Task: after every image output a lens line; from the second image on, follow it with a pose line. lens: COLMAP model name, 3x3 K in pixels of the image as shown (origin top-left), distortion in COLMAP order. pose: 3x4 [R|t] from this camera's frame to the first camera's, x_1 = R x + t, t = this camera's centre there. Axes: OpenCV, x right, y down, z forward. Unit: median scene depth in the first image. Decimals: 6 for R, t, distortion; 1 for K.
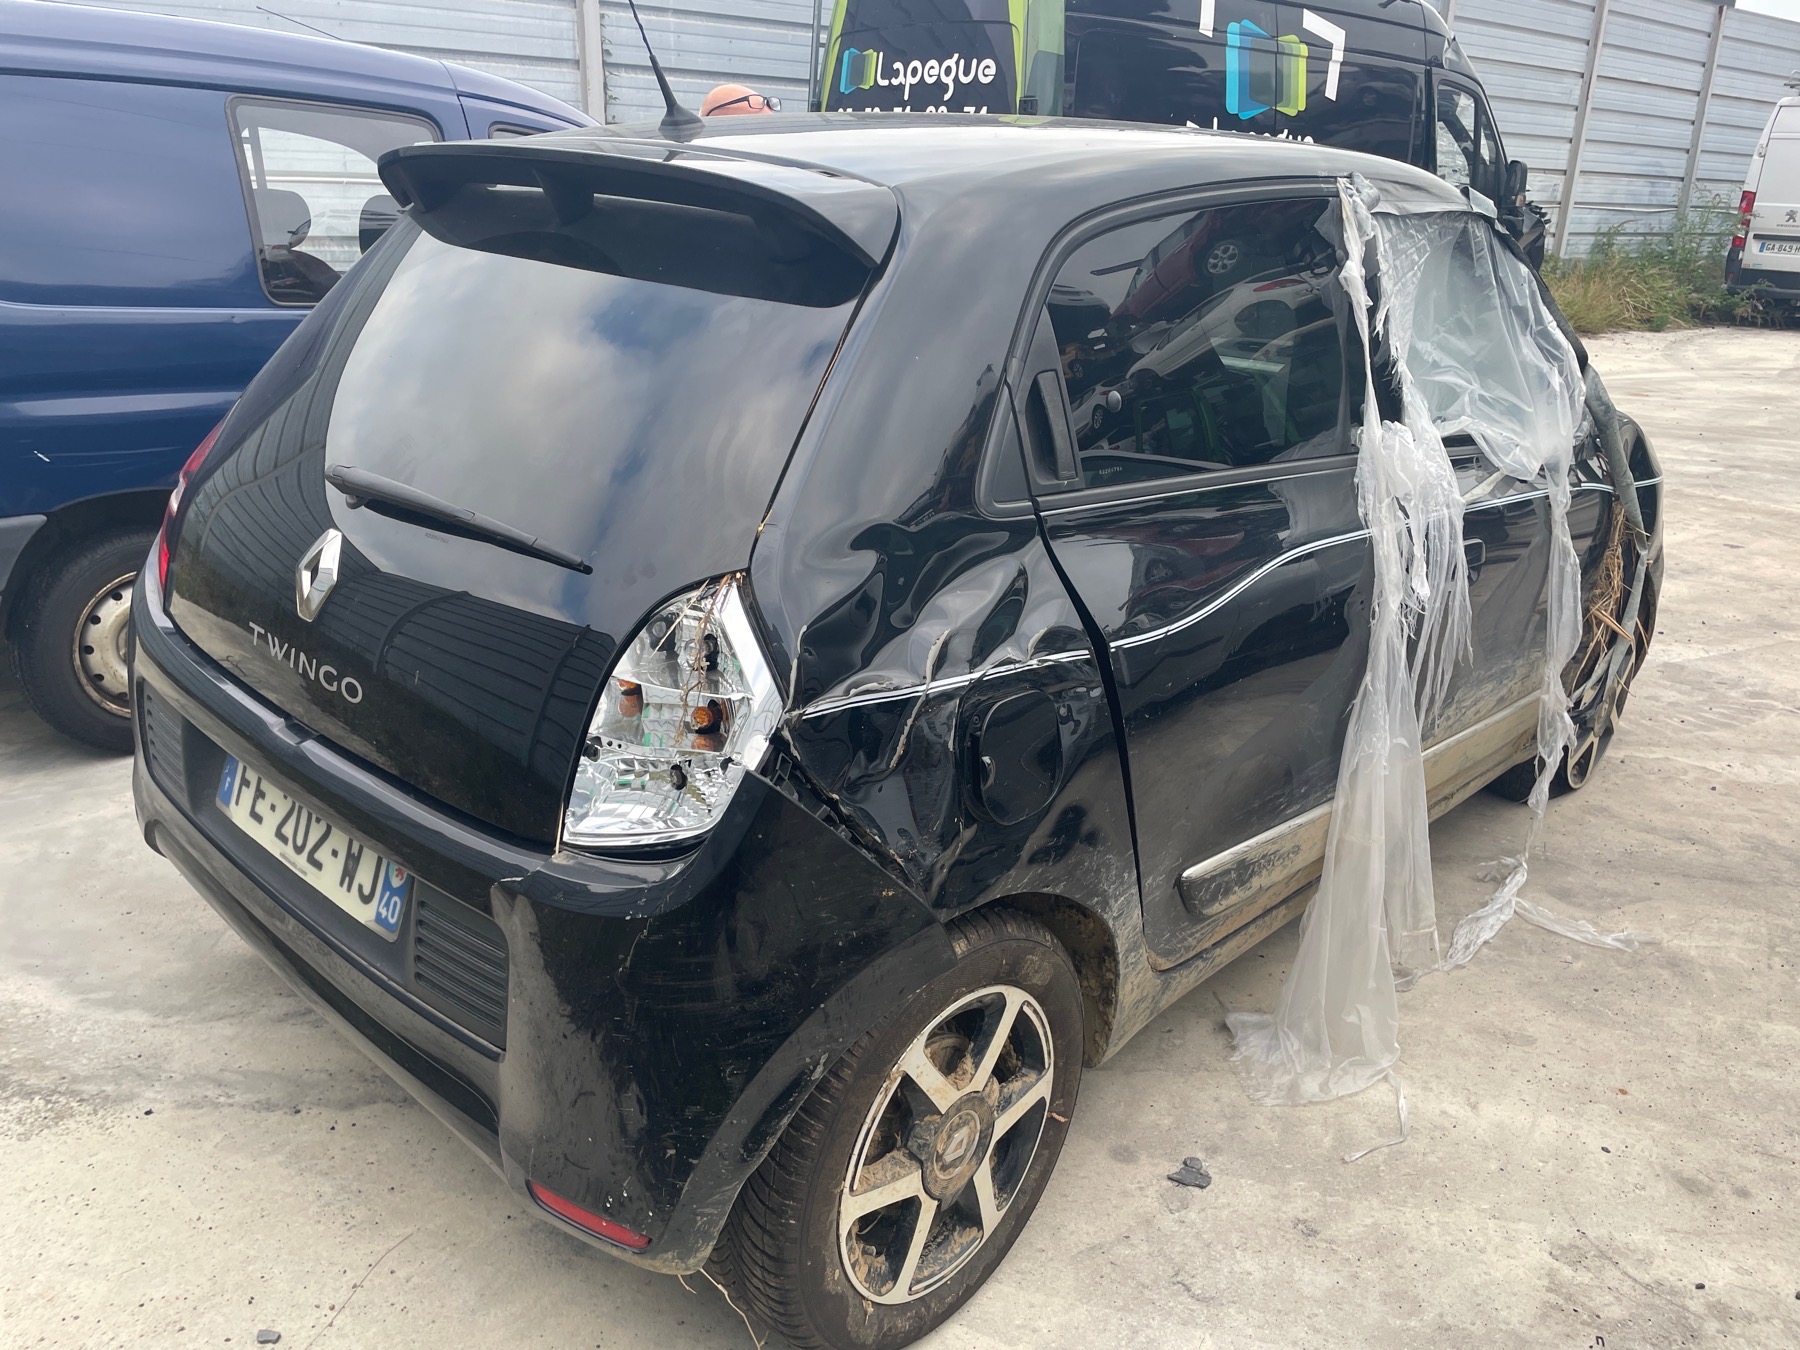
lens RADIAL K [[1357.2, 0, 894.5], [0, 1357.2, 683.5], [0, 0, 1]] dist [0.081566, -0.107876]
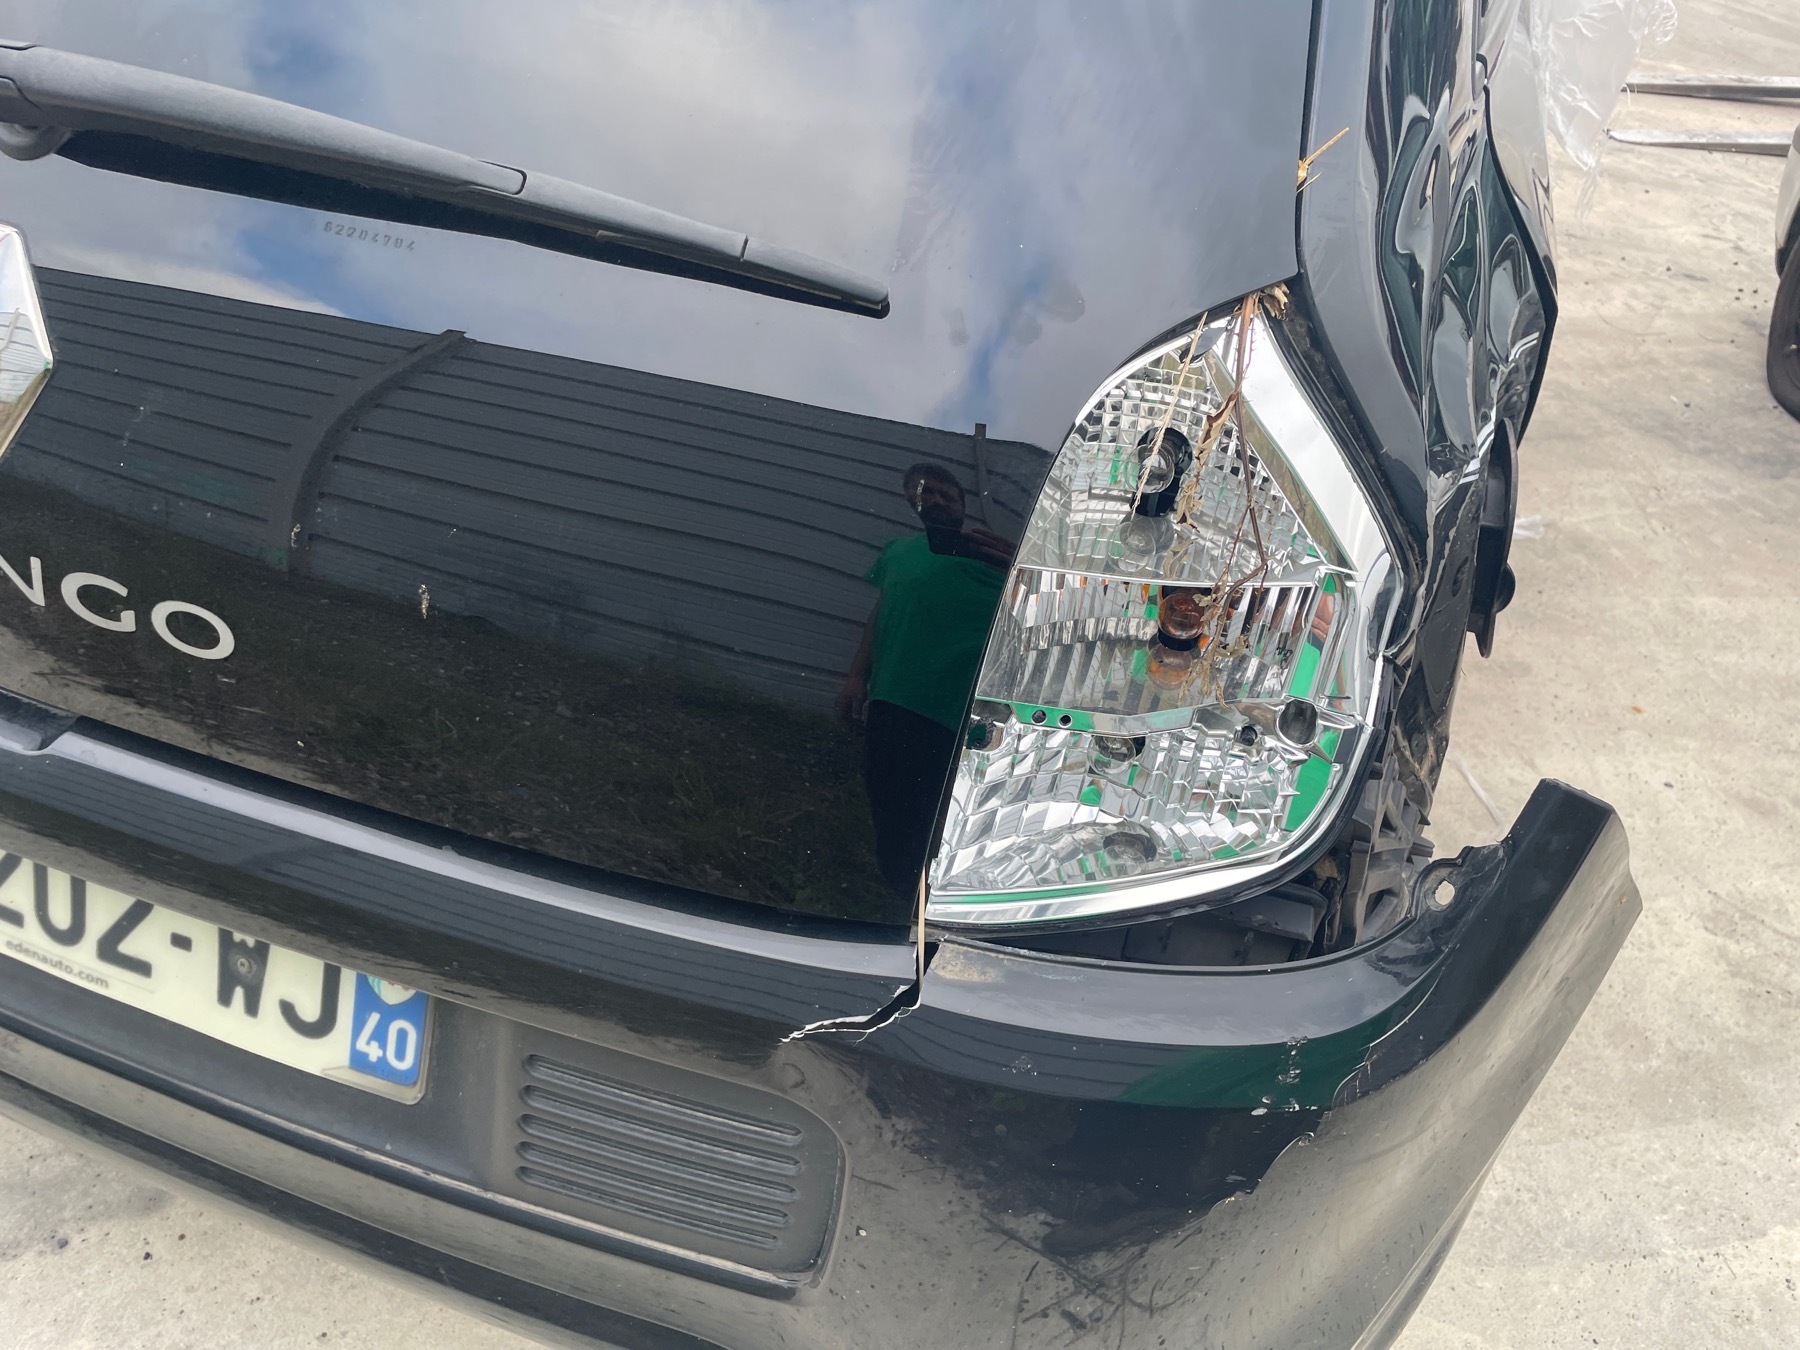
lens RADIAL K [[1367.5, 0, 918.2], [0, 1367.5, 678.5], [0, 0, 1]] dist [0.067124, -0.090757]
pose [[0.910674, -0.202810, 0.359918, -0.292887], [0.077649, 0.939708, 0.333045, -0.087222], [-0.405762, -0.275348, 0.871516, 0.452865]]
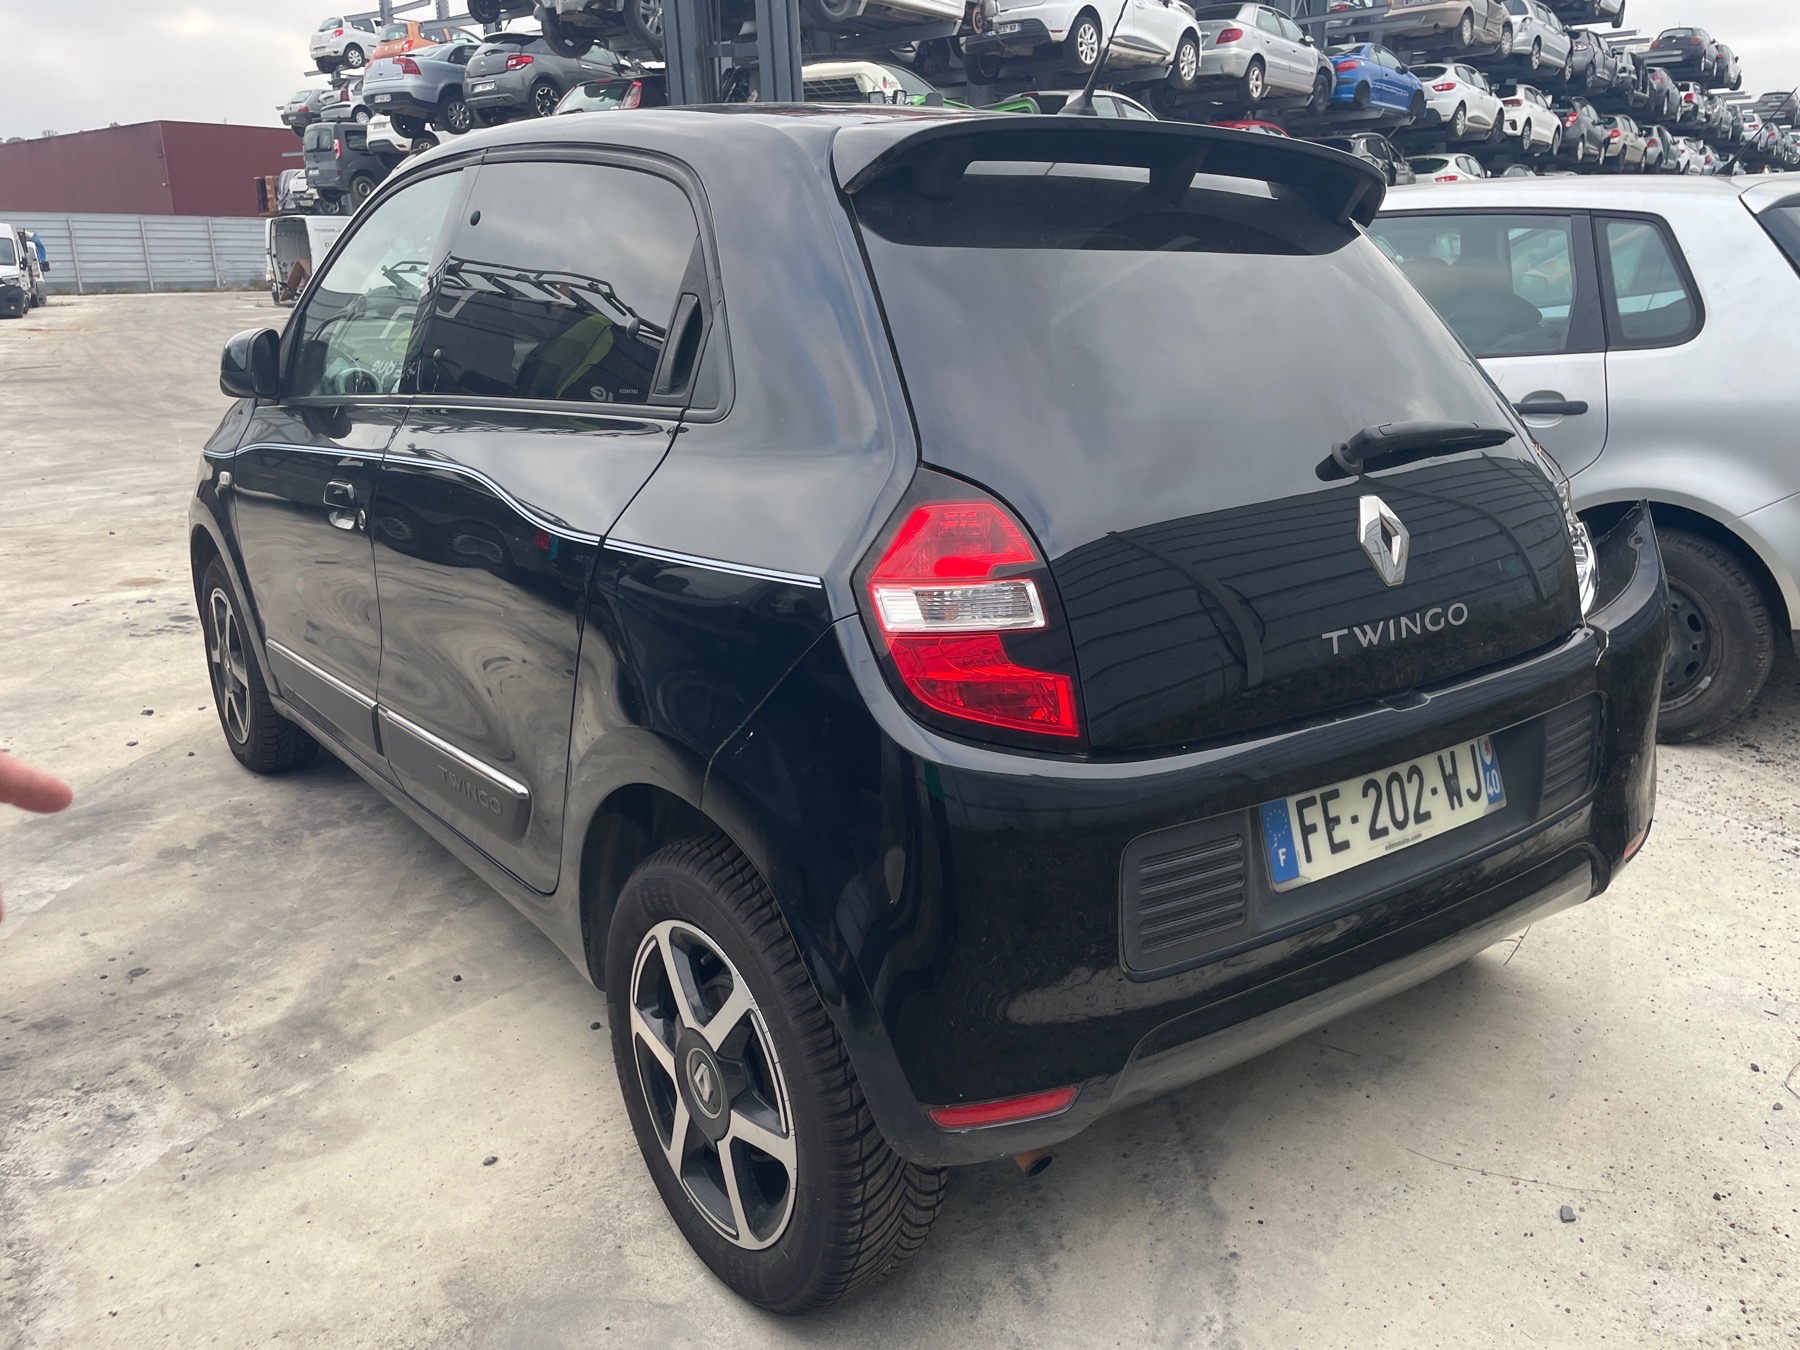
lens RADIAL K [[1358.2, 0, 892.6], [0, 1358.2, 664.2], [0, 0, 1]] dist [0.080111, -0.106160]
pose [[0.167565, -0.298368, 0.939627, -1.261325], [0.352852, 0.908115, 0.225437, -0.303411], [-0.920553, 0.293774, 0.257448, 0.958334]]
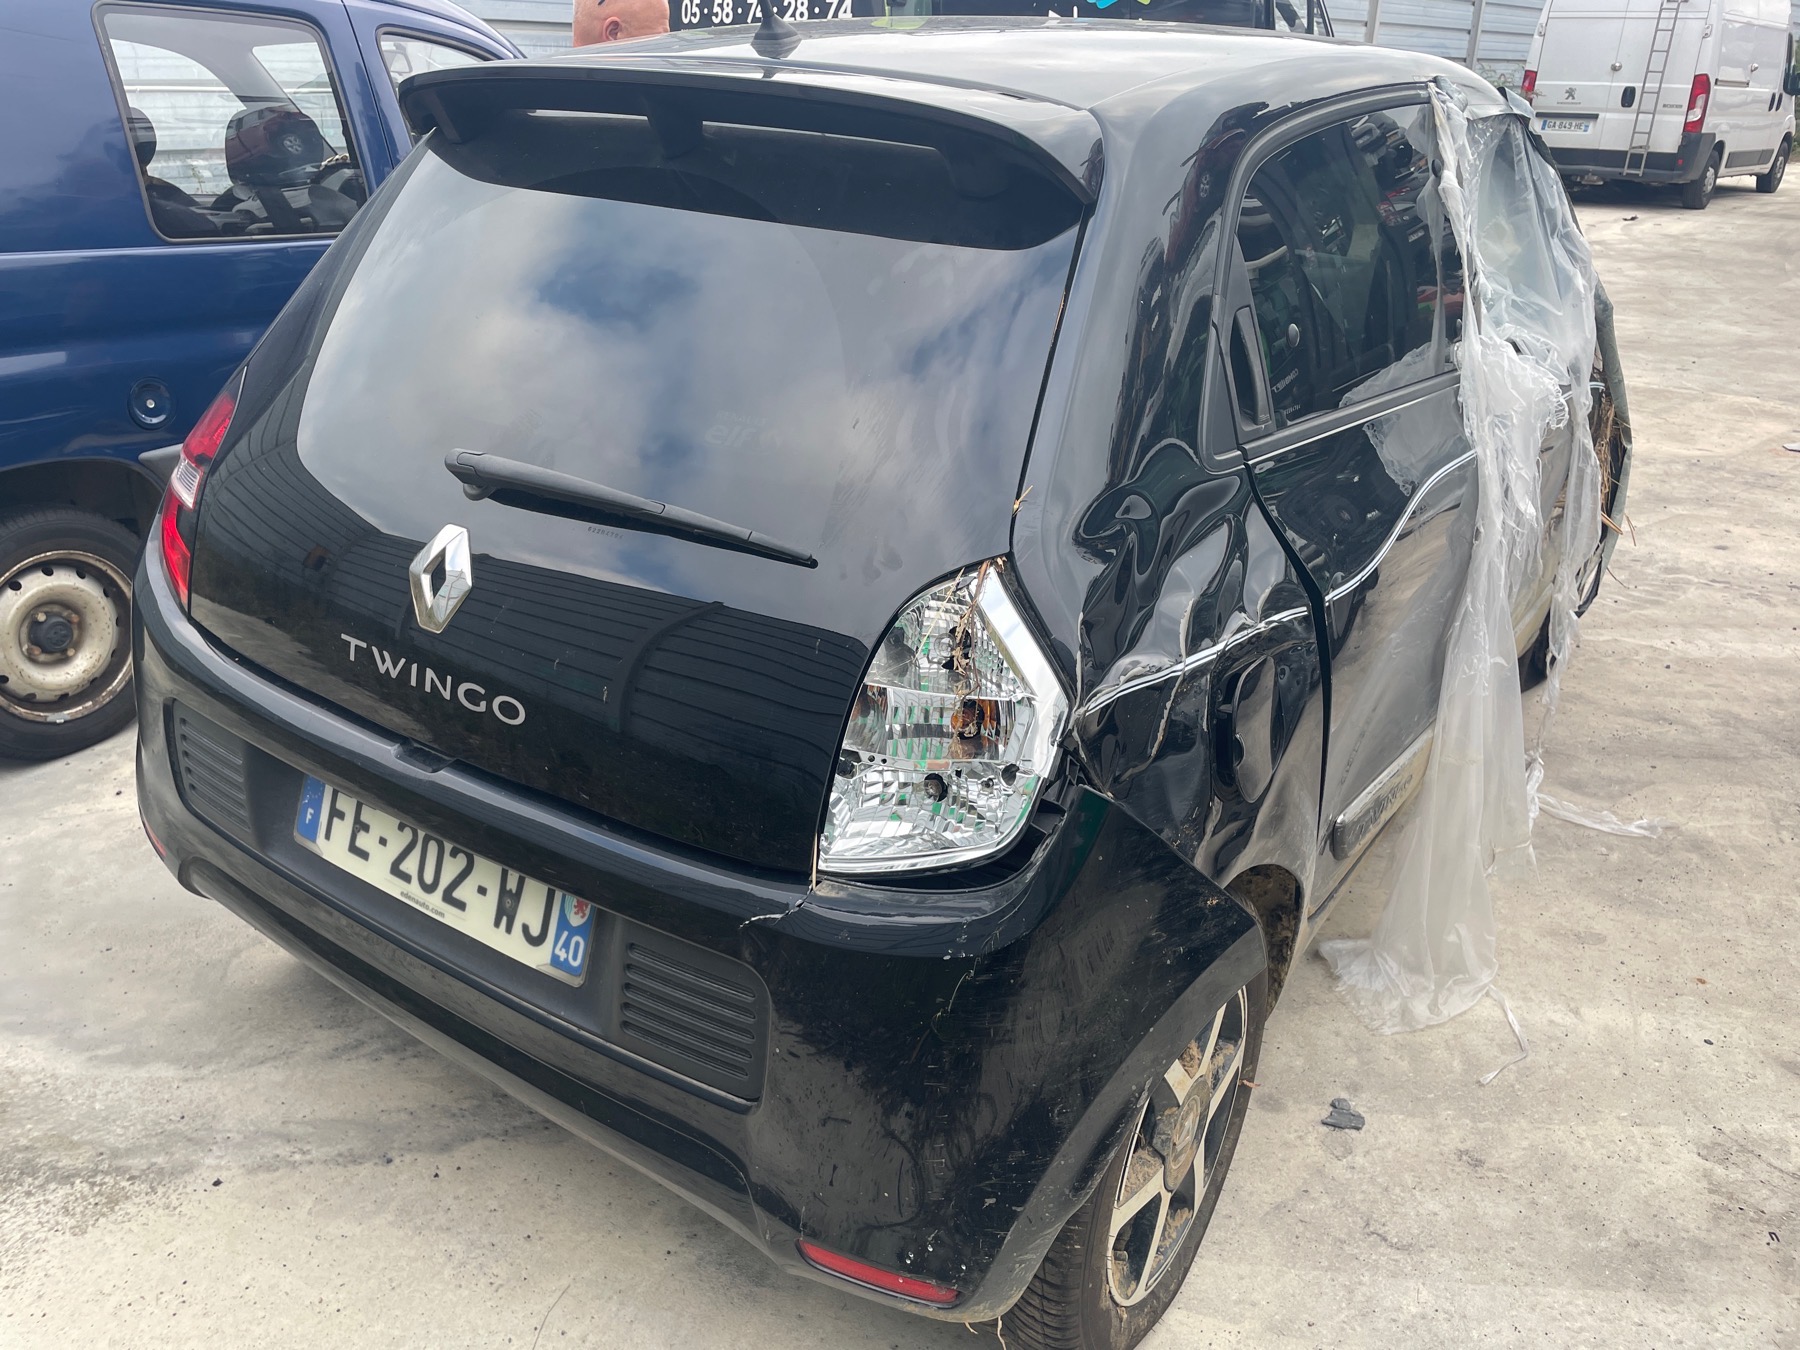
lens RADIAL K [[1358.2, 0, 892.6], [0, 1358.2, 664.2], [0, 0, 1]] dist [0.080111, -0.106160]
pose [[0.988282, -0.074042, 0.133479, -0.224319], [0.066288, 0.995895, 0.061632, -0.051925], [-0.137494, -0.052062, 0.989133, 0.086342]]
